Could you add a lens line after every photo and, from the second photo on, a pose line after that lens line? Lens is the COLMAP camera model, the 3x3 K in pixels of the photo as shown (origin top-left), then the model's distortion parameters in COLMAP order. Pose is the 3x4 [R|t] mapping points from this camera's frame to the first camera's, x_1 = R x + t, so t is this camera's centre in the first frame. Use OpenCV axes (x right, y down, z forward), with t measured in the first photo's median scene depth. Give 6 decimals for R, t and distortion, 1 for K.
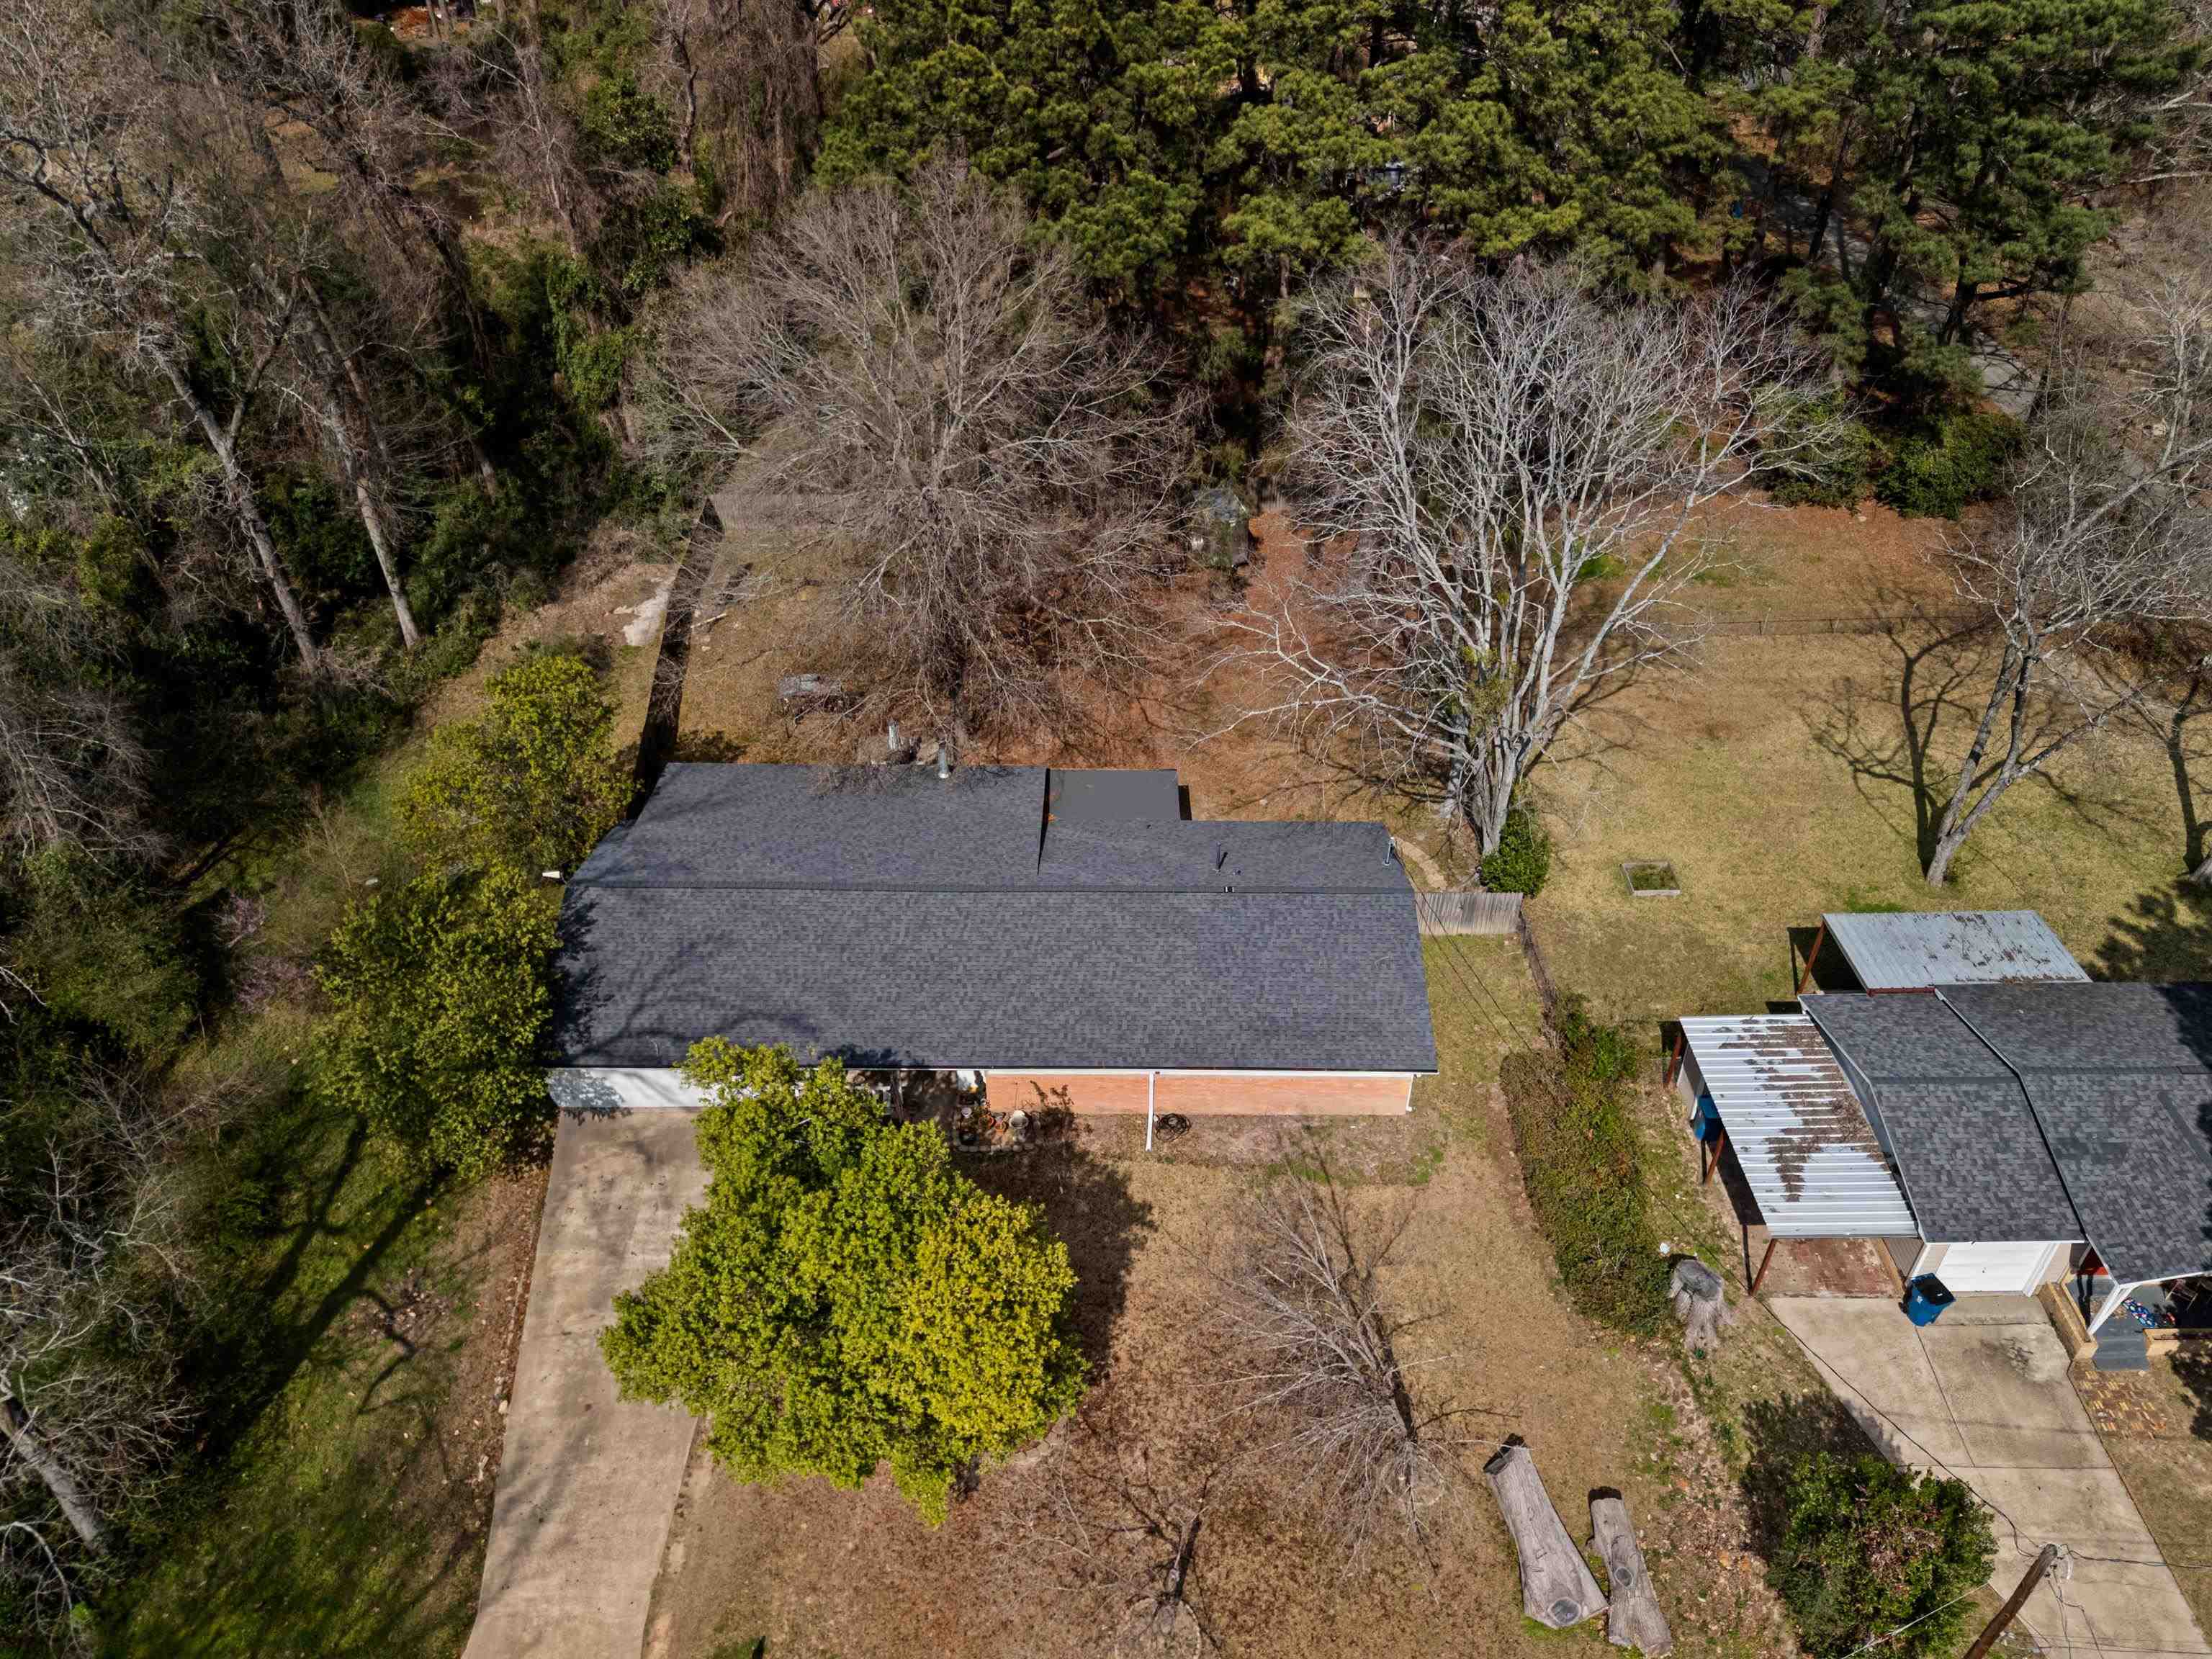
lens RADIAL K [[1648.3, 0, 1108.9], [0, 1648.3, 832.3], [0, 0, 1]] dist [0.033523, -0.022214]
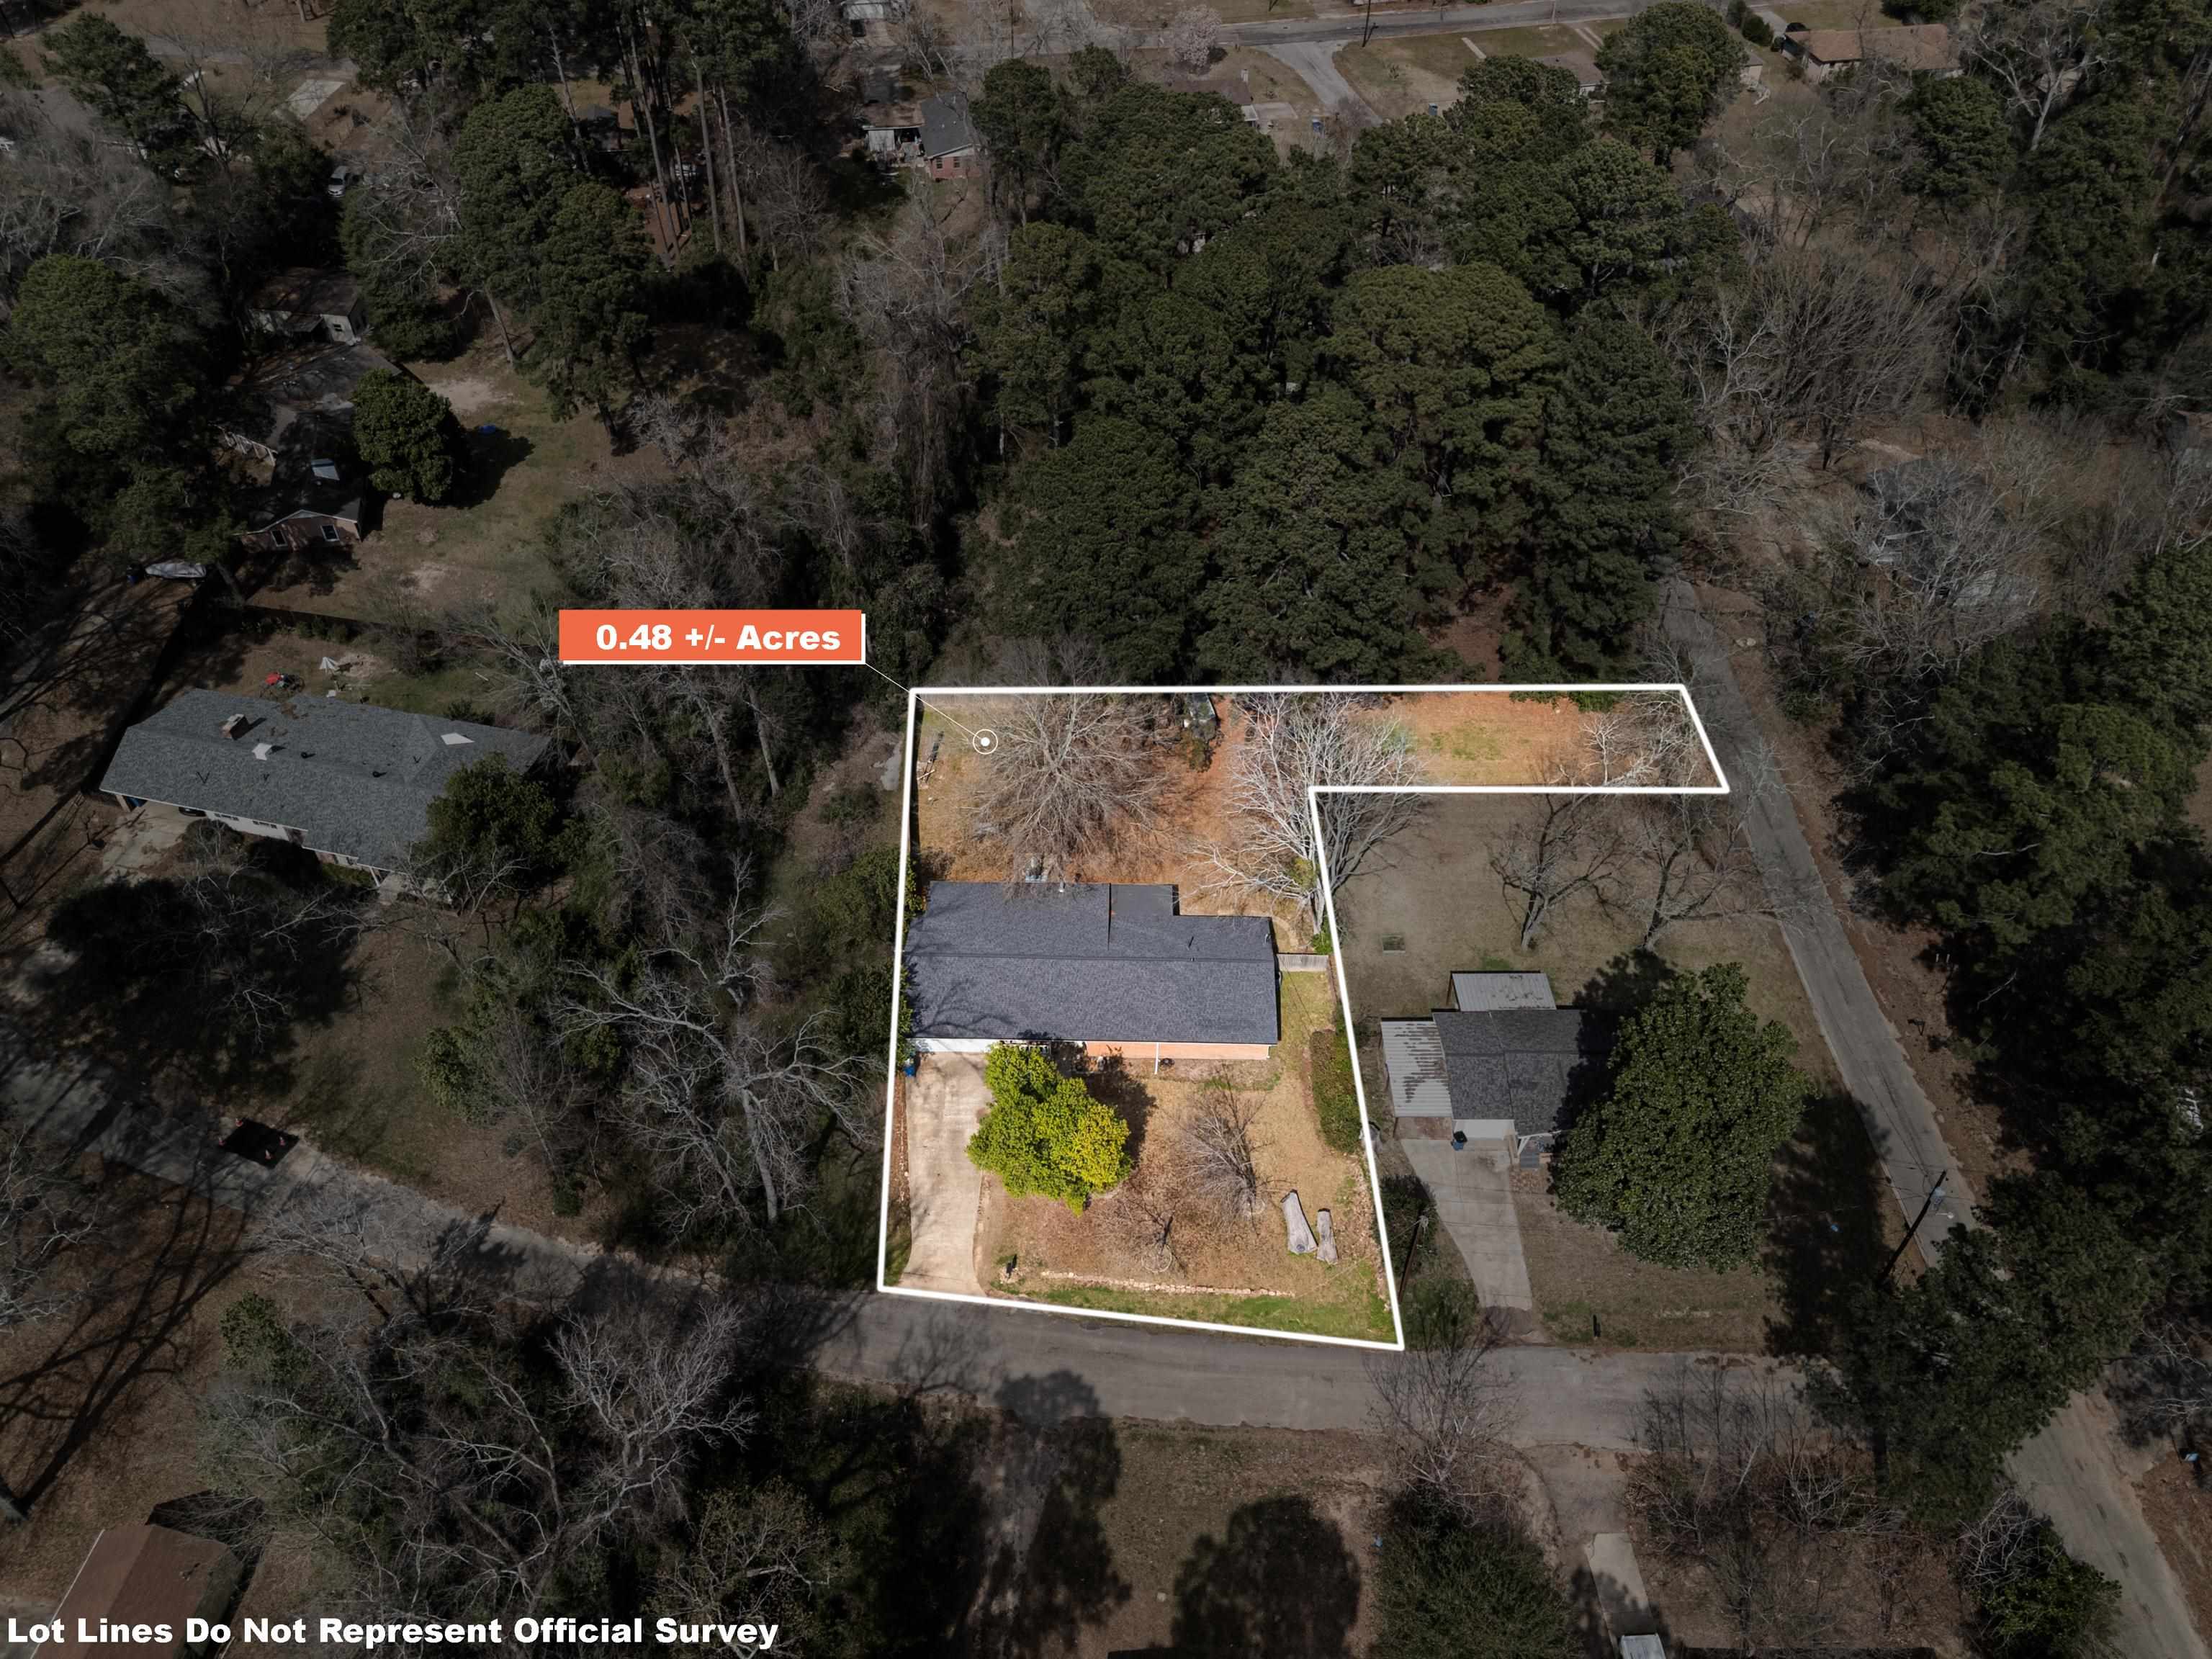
lens RADIAL K [[1648.3, 0, 1109.6], [0, 1648.3, 835.4], [0, 0, 1]] dist [0.033523, -0.022214]
pose [[0.999910, 0.011701, -0.006570, -0.032004], [-0.010879, 0.993471, 0.113563, -0.438246], [0.007856, -0.113481, 0.993509, -1.382885]]
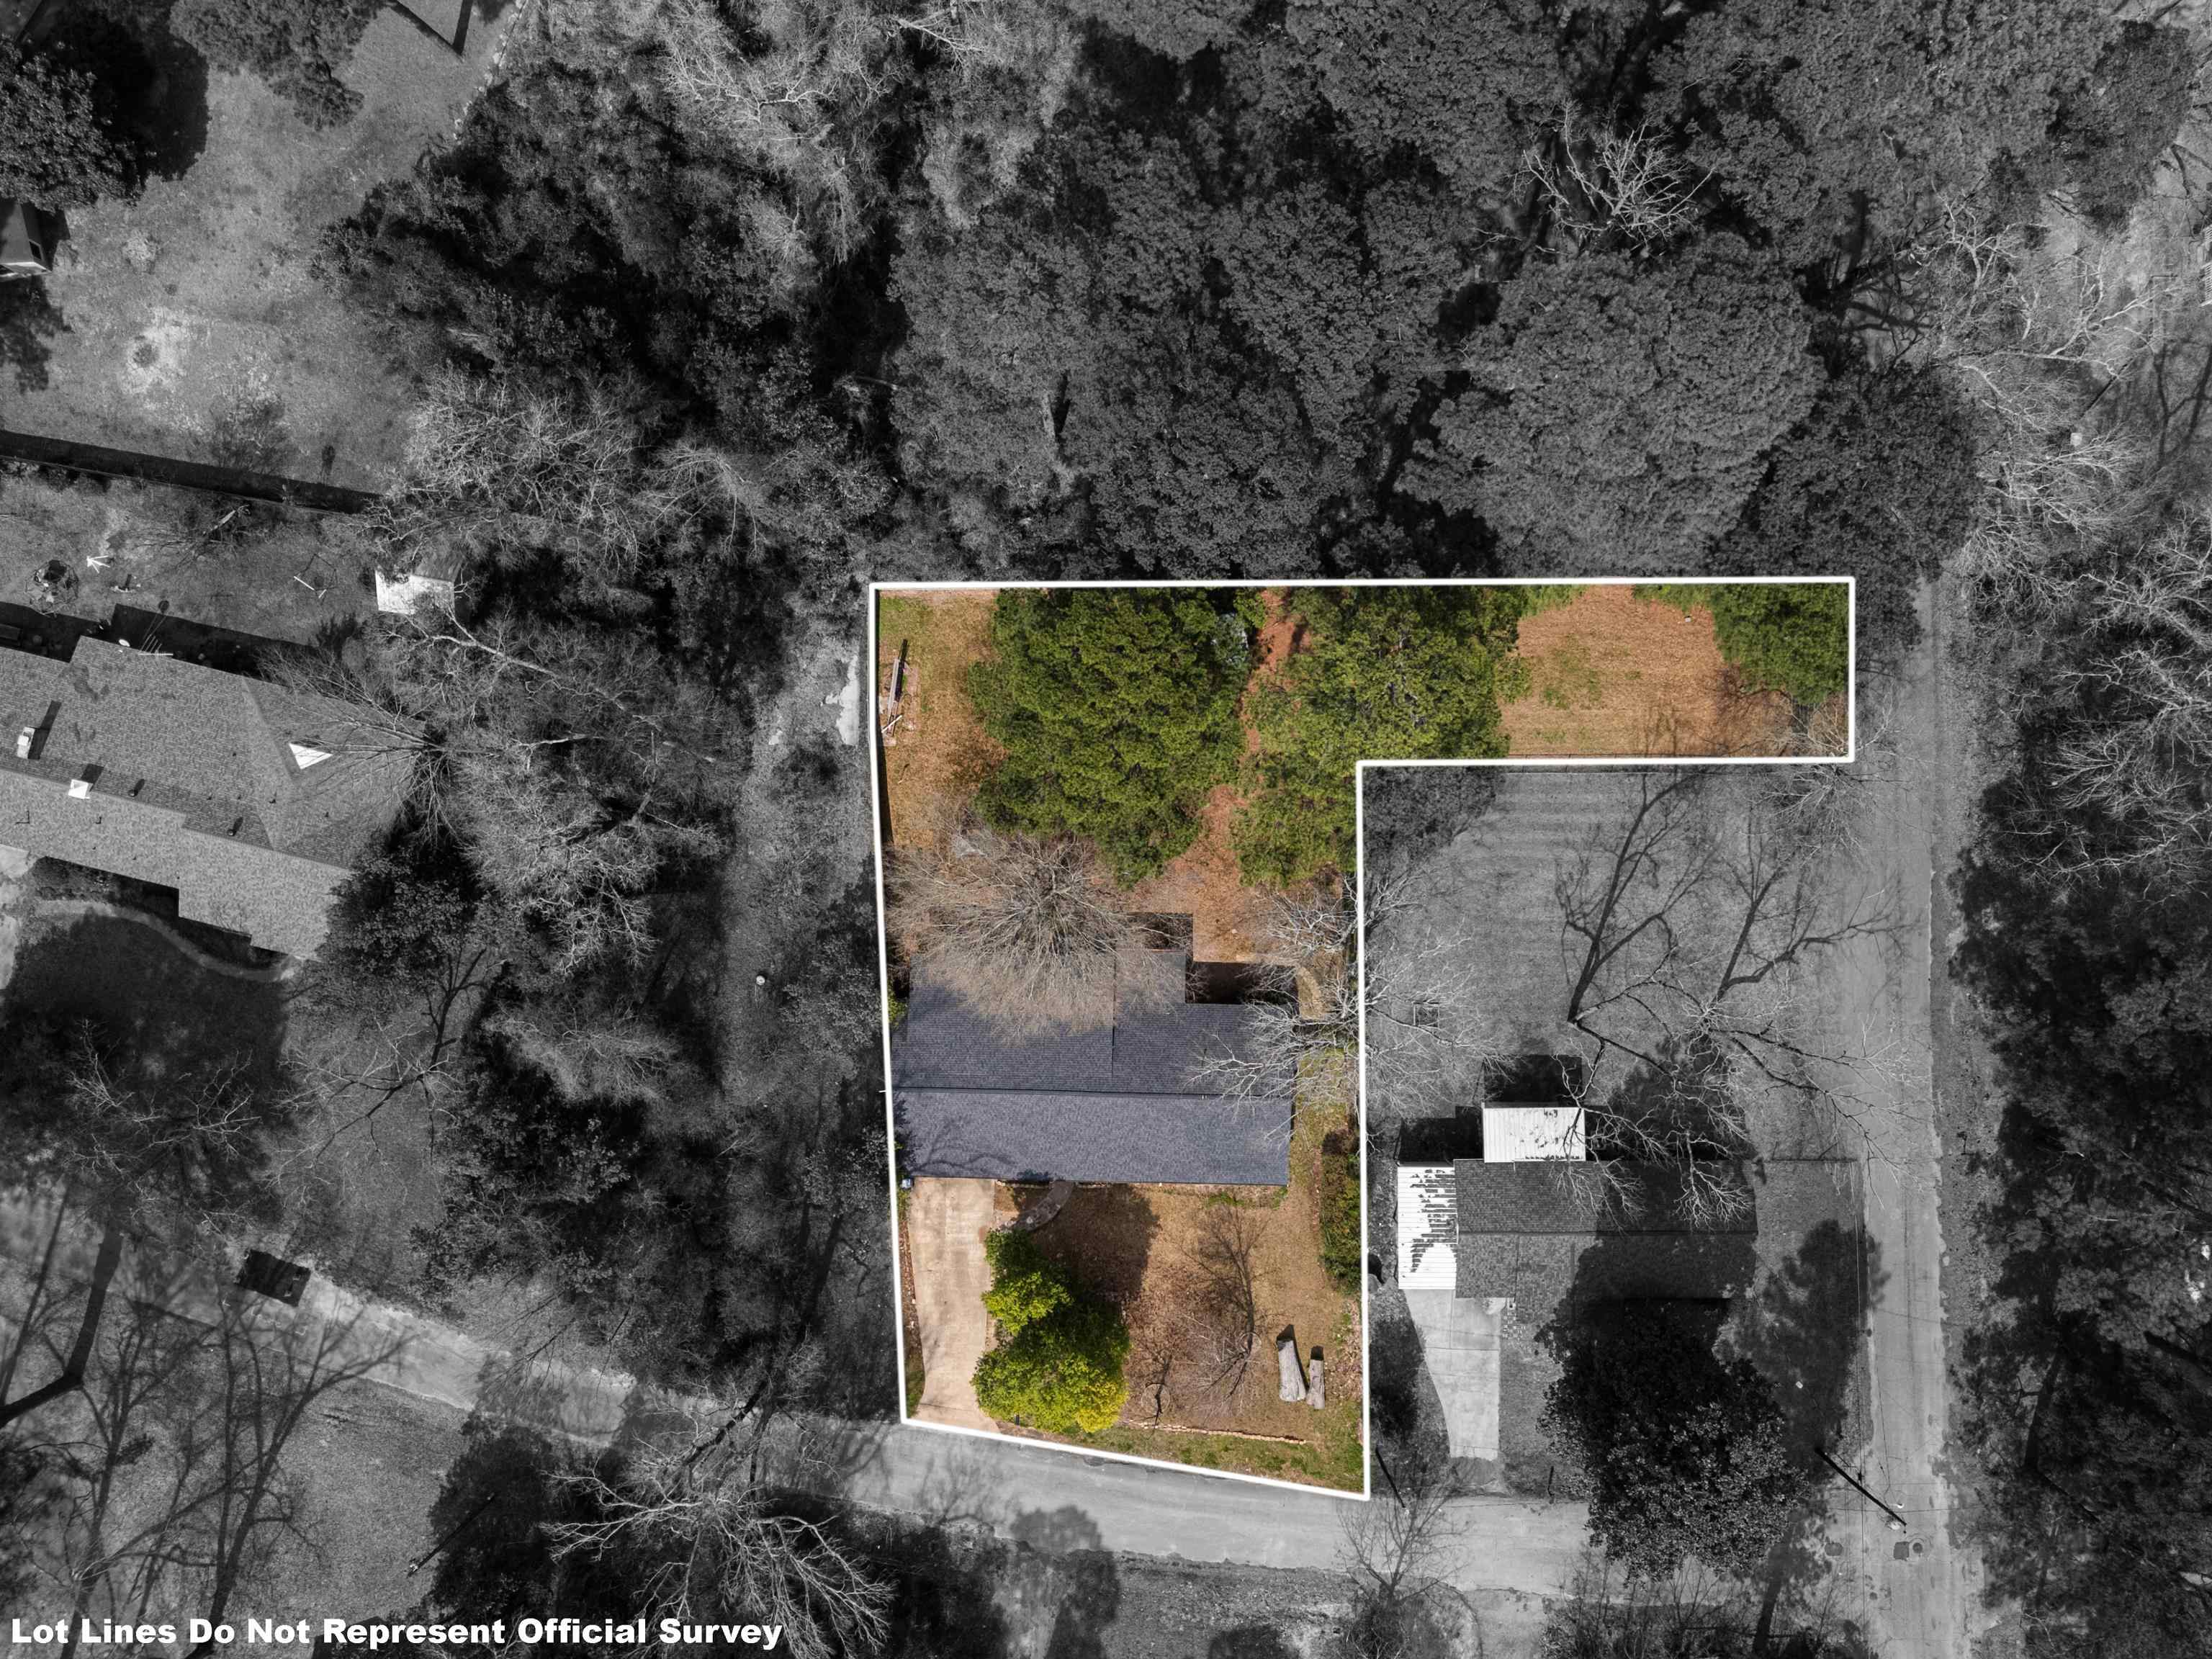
lens RADIAL K [[1648.3, 0, 1103.2], [0, 1648.3, 817.8], [0, 0, 1]] dist [0.033523, -0.022214]
pose [[0.999813, 0.019341, 0.000291, -0.069746], [-0.012184, 0.617999, 0.786085, -2.046346], [0.015024, -0.785941, 0.618119, -0.022701]]
